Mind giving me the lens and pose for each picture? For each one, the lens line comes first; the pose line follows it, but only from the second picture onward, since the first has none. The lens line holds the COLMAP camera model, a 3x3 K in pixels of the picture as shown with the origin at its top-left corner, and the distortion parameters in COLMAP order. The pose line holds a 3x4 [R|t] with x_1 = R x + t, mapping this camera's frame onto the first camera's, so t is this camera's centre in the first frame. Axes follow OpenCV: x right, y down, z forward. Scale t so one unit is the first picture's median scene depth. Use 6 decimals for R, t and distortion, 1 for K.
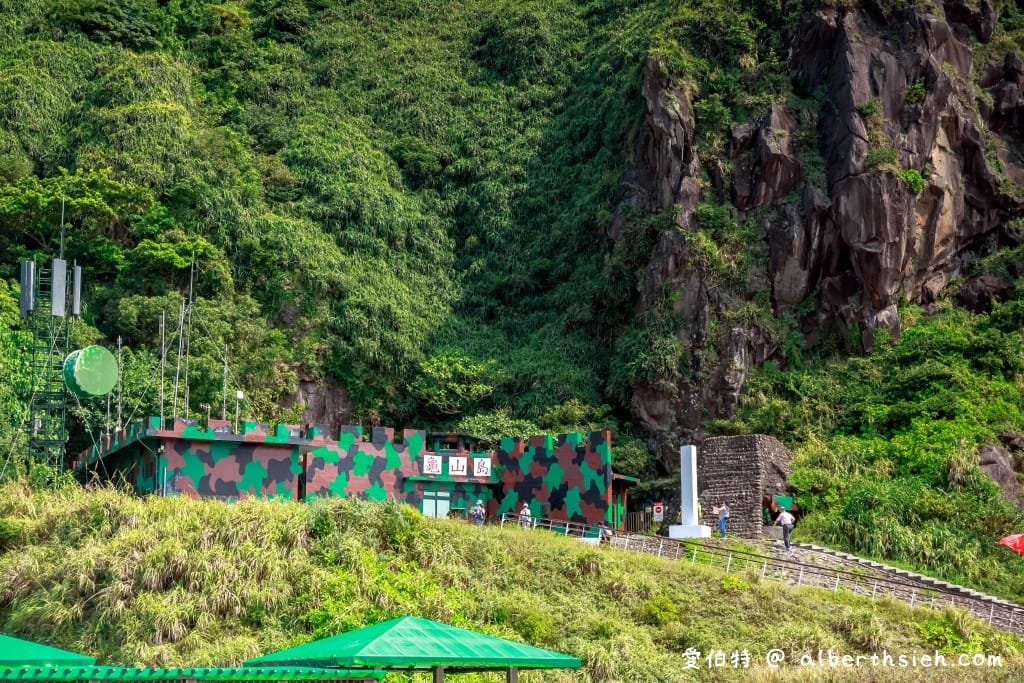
lens RADIAL K [[1942.3, 0, 512.0], [0, 1942.3, 341.5], [0, 0, 1]] dist [0.152931, 0.005674]
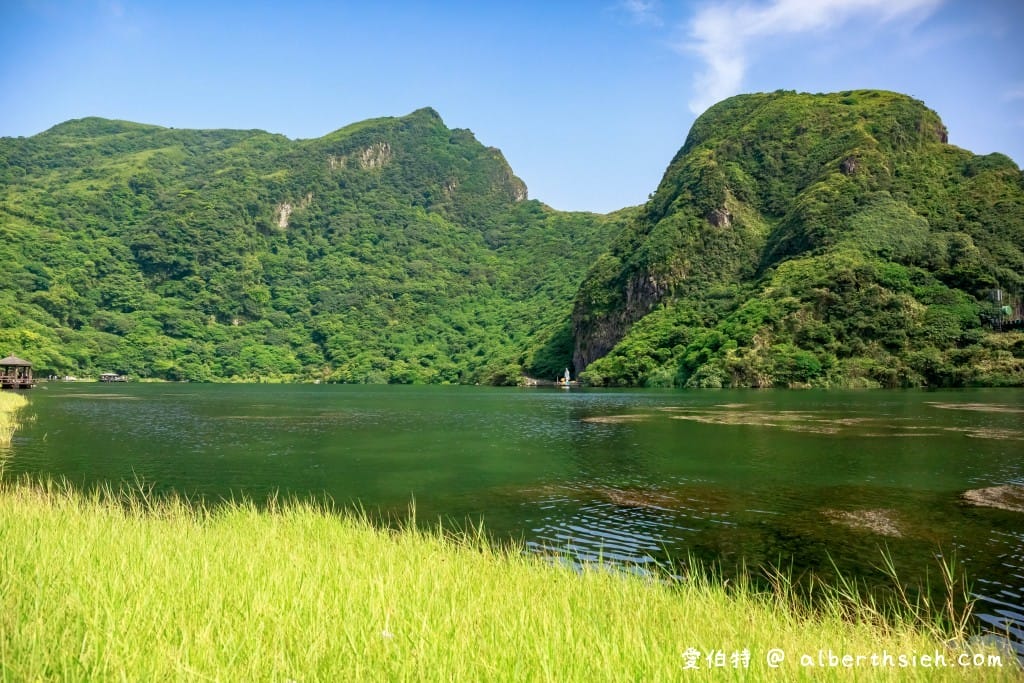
lens RADIAL K [[710.2, 0, 519.6], [0, 710.2, 334.4], [0, 0, 1]] dist [-0.099182, 0.089831]
pose [[0.919733, -0.028809, -0.391486, -0.583016], [0.077444, 0.991019, 0.109016, -0.192215], [0.384829, -0.130584, 0.913704, -1.077019]]
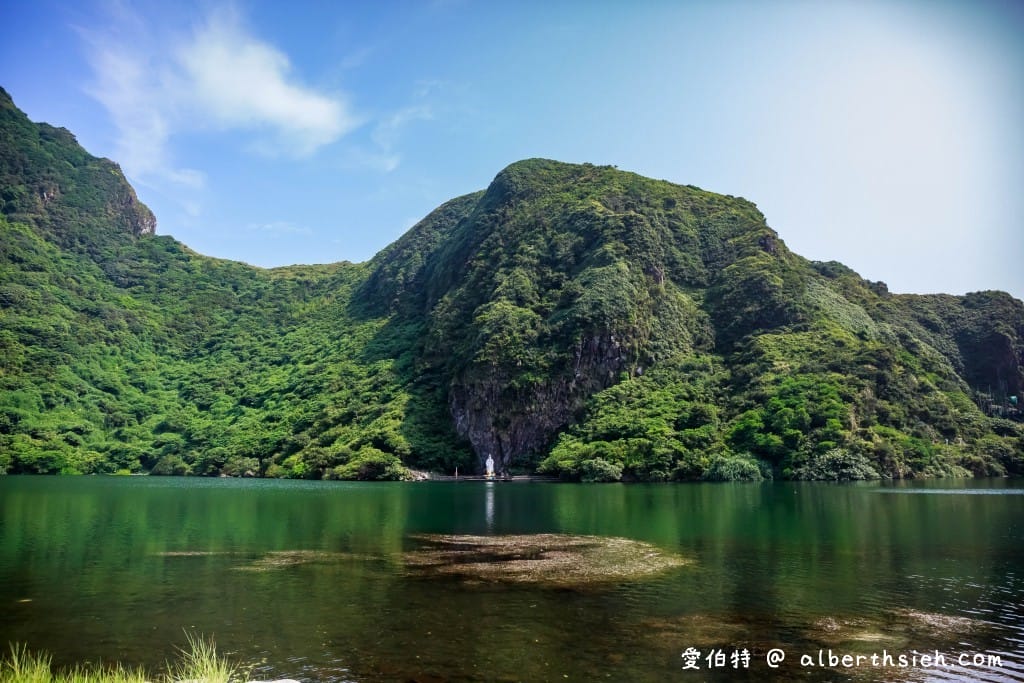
lens RADIAL K [[694.2, 0, 512.0], [0, 694.2, 341.5], [0, 0, 1]] dist [-0.097763, 0.076984]
pose [[0.961084, 0.047981, 0.272057, -1.763072], [-0.049967, 0.998751, 0.000371, -0.072568], [-0.271700, -0.013950, 0.962281, -0.408101]]
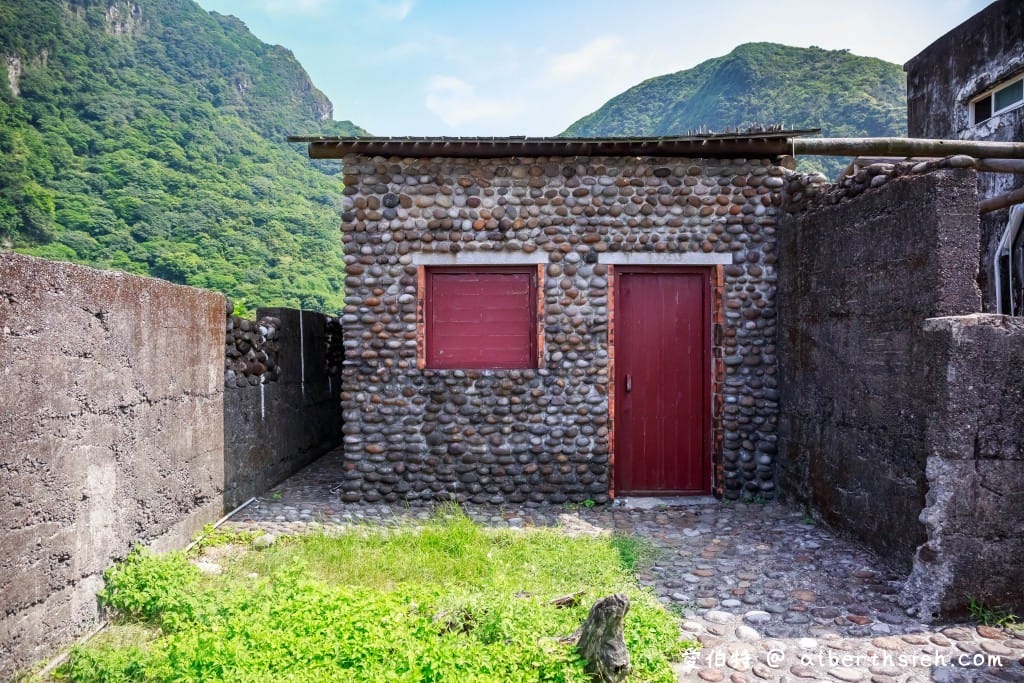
lens RADIAL K [[697.1, 0, 518.2], [0, 697.1, 338.7], [0, 0, 1]] dist [-0.097489, 0.072071]
pose [[0.981595, -0.003843, 0.190937, -2.514558], [-0.032232, 0.982122, 0.185466, -0.101523], [-0.188236, -0.188206, 0.963922, -0.505289]]
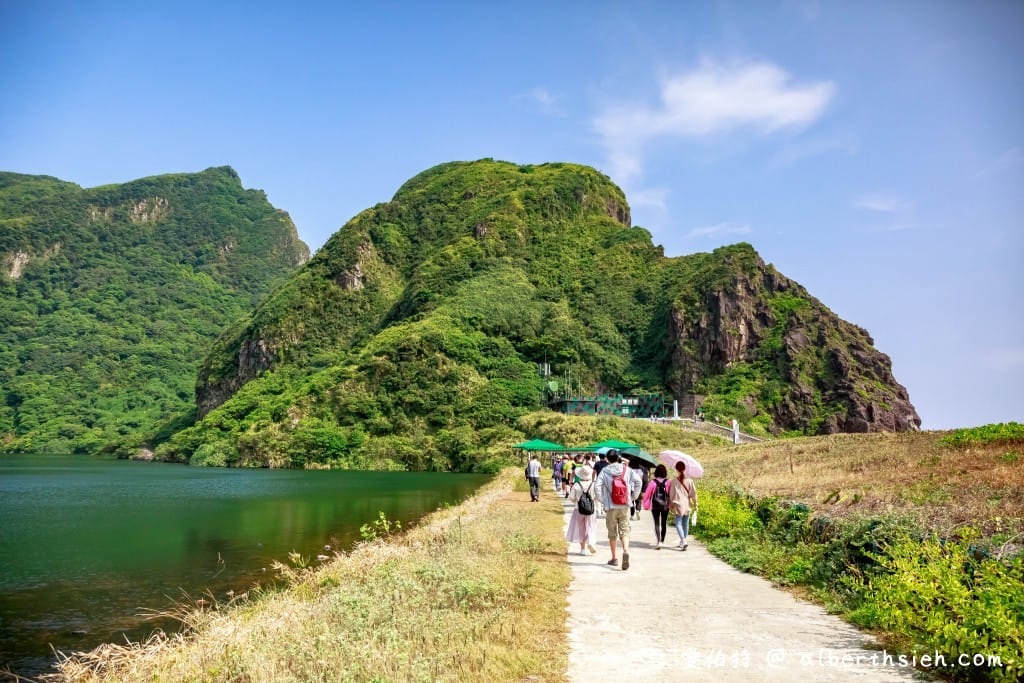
lens RADIAL K [[701.1, 0, 512.0], [0, 701.1, 341.5], [0, 0, 1]] dist [-0.097903, 0.087365]
pose [[0.972831, -0.027546, -0.229870, 0.077667], [0.034088, 0.999118, 0.024536, -0.117805], [0.228991, -0.031705, 0.972912, -0.608878]]
